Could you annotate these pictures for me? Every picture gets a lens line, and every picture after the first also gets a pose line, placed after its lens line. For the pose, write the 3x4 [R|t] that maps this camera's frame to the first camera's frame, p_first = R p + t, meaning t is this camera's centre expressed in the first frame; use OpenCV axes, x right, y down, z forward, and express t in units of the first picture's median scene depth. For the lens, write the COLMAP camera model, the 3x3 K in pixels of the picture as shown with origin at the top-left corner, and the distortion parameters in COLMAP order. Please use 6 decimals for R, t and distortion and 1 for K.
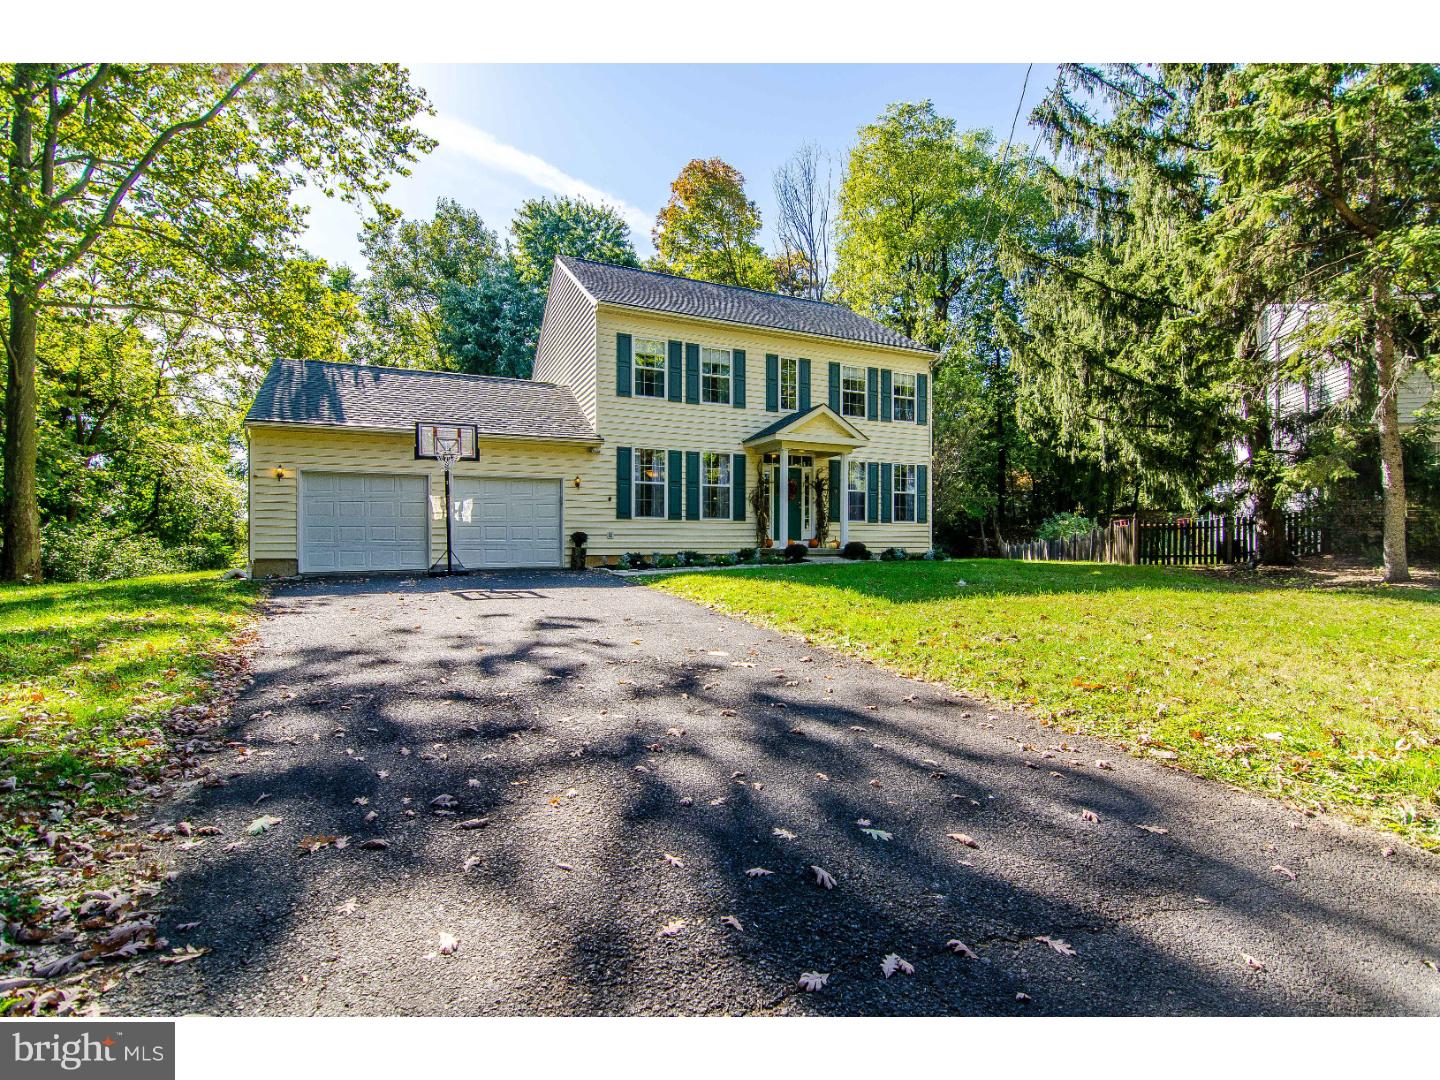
lens RADIAL K [[684.8, 0, 723.6], [0, 684.8, 540.1], [0, 0, 1]] dist [0.004889, -0.000377]
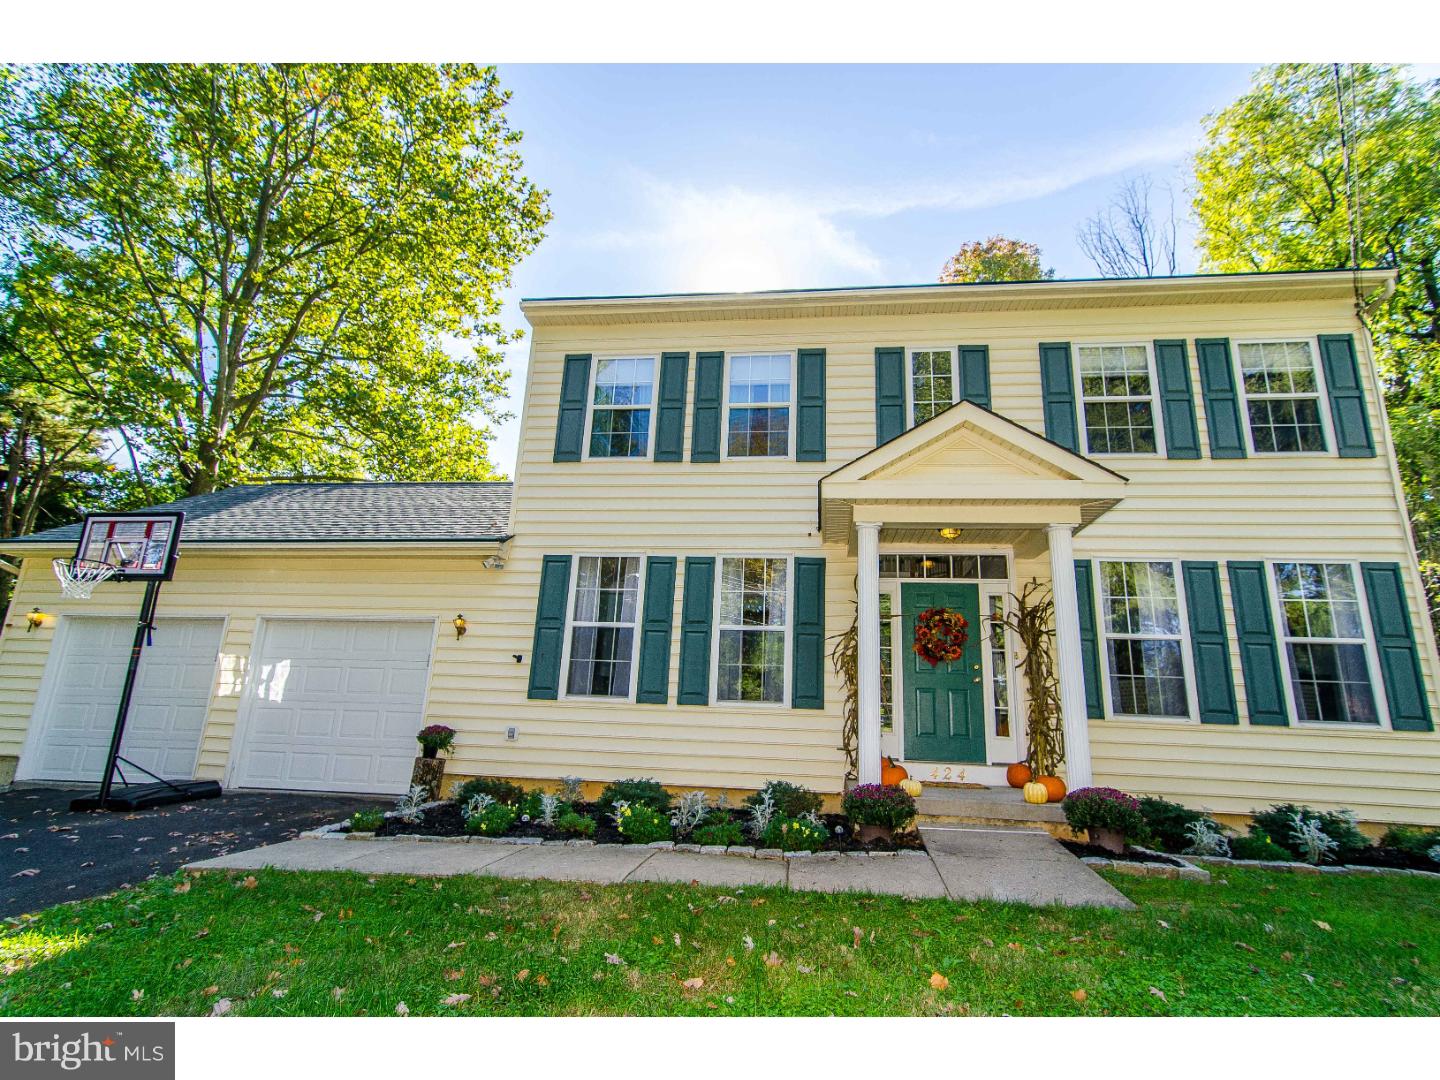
lens RADIAL K [[684.8, 0, 716.6], [0, 684.8, 549.3], [0, 0, 1]] dist [0.004889, -0.000377]
pose [[0.858809, -0.093829, -0.503631, 0.204321], [-0.033229, 0.970812, -0.237529, -0.022293], [0.511218, 0.220727, 0.830624, 0.613634]]
